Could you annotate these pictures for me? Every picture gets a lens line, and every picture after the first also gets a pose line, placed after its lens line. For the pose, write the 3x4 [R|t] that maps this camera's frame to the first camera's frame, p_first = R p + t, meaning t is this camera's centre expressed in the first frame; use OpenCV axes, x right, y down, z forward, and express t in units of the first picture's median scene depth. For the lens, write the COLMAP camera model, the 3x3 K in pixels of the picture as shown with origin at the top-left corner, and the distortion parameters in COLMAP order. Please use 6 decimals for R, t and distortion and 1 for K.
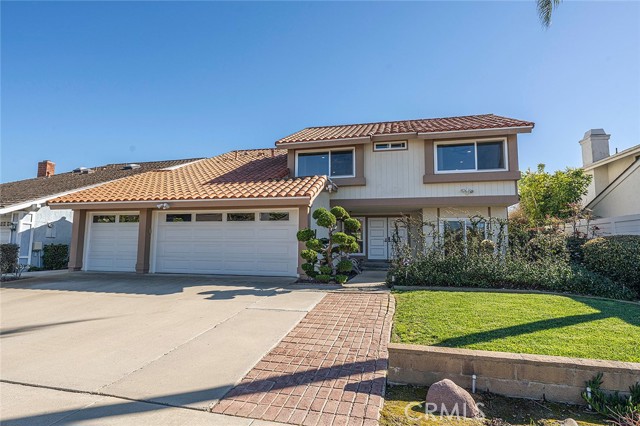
lens RADIAL K [[343.0, 0, 303.6], [0, 343.0, 209.8], [0, 0, 1]] dist [0.000147, -0.000038]
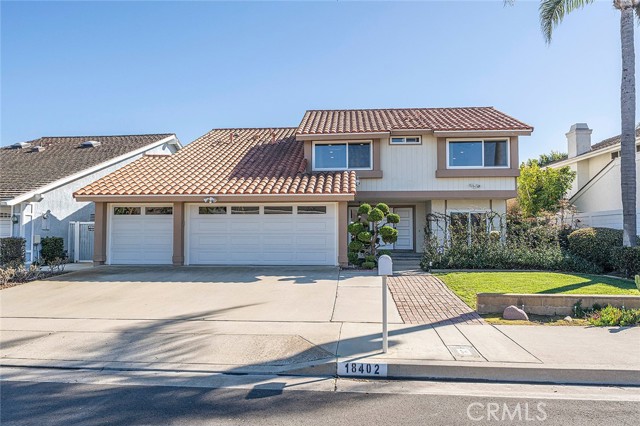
lens RADIAL K [[430.9, 0, 318.6], [0, 430.9, 214.9], [0, 0, 1]] dist [-0.003280, 0.001969]
pose [[0.985745, 0.000236, 0.168243, -0.263775], [-0.010252, 0.998225, 0.058669, -0.039883], [-0.167931, -0.059557, 0.983998, -0.293868]]
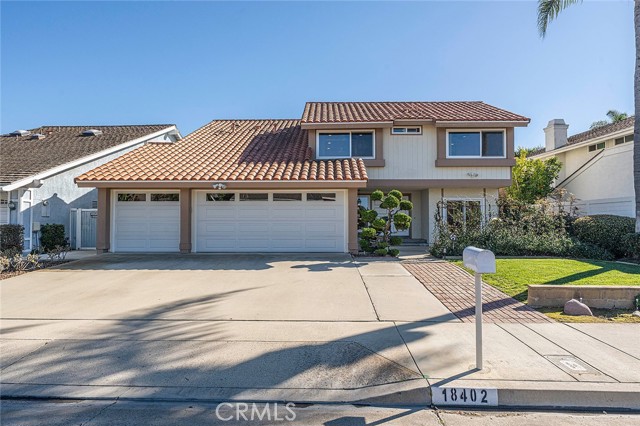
lens RADIAL K [[386.0, 0, 323.2], [0, 386.0, 210.8], [0, 0, 1]] dist [-0.001668, 0.002506]
pose [[0.975234, -0.001441, 0.221169, -0.313870], [-0.015600, 0.997040, 0.075279, -0.025660], [-0.220623, -0.076865, 0.972326, -0.156920]]
